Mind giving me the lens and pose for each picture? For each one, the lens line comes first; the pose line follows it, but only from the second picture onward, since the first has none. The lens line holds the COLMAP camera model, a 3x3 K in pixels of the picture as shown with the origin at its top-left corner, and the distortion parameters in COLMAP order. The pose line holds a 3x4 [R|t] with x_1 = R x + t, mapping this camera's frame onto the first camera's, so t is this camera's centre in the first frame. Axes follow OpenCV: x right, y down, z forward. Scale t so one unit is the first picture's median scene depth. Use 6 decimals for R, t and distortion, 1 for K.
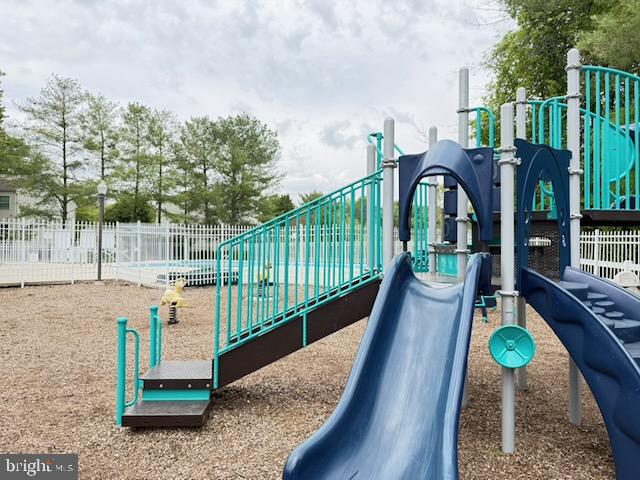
lens RADIAL K [[450.2, 0, 329.9], [0, 450.2, 235.0], [0, 0, 1]] dist [0.055713, -0.057707]
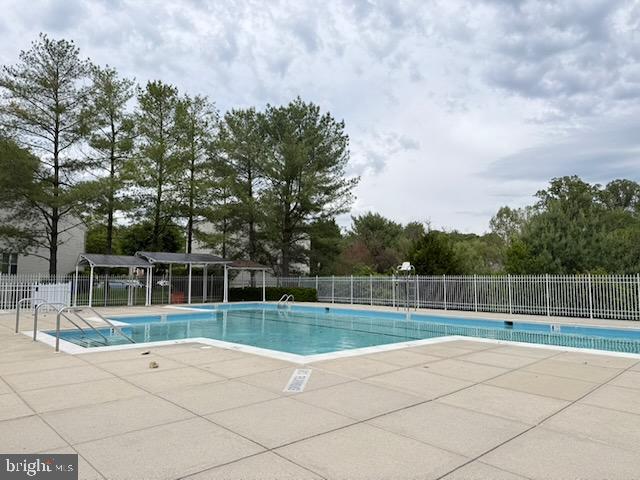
lens RADIAL K [[450.2, 0, 323.8], [0, 450.2, 243.7], [0, 0, 1]] dist [0.055713, -0.057707]
pose [[0.996499, -0.009097, -0.083104, -0.108573], [0.005066, 0.998806, -0.048585, 0.002399], [0.083447, 0.047994, 0.995356, 0.317595]]
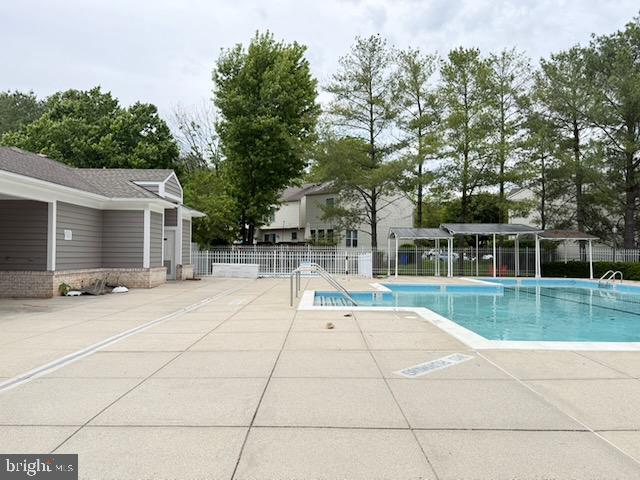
lens RADIAL K [[450.2, 0, 314.0], [0, 450.2, 244.0], [0, 0, 1]] dist [0.055713, -0.057707]
pose [[0.673077, -0.013876, -0.739442, -0.065945], [0.019216, 0.999815, -0.001270, 0.007321], [0.739322, -0.013354, 0.673219, 0.360191]]
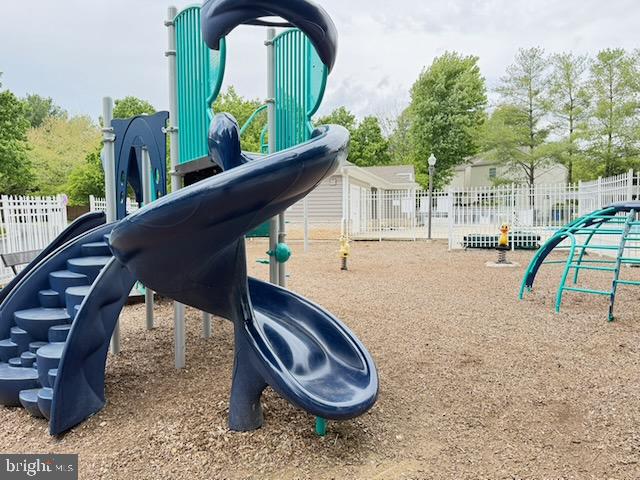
lens RADIAL K [[450.2, 0, 320.8], [0, 450.2, 242.8], [0, 0, 1]] dist [0.055713, -0.057707]
pose [[0.445434, 0.044580, -0.894204, 0.141710], [0.040607, 0.996726, 0.069918, 0.005145], [0.894393, -0.067455, 0.442165, 0.072383]]
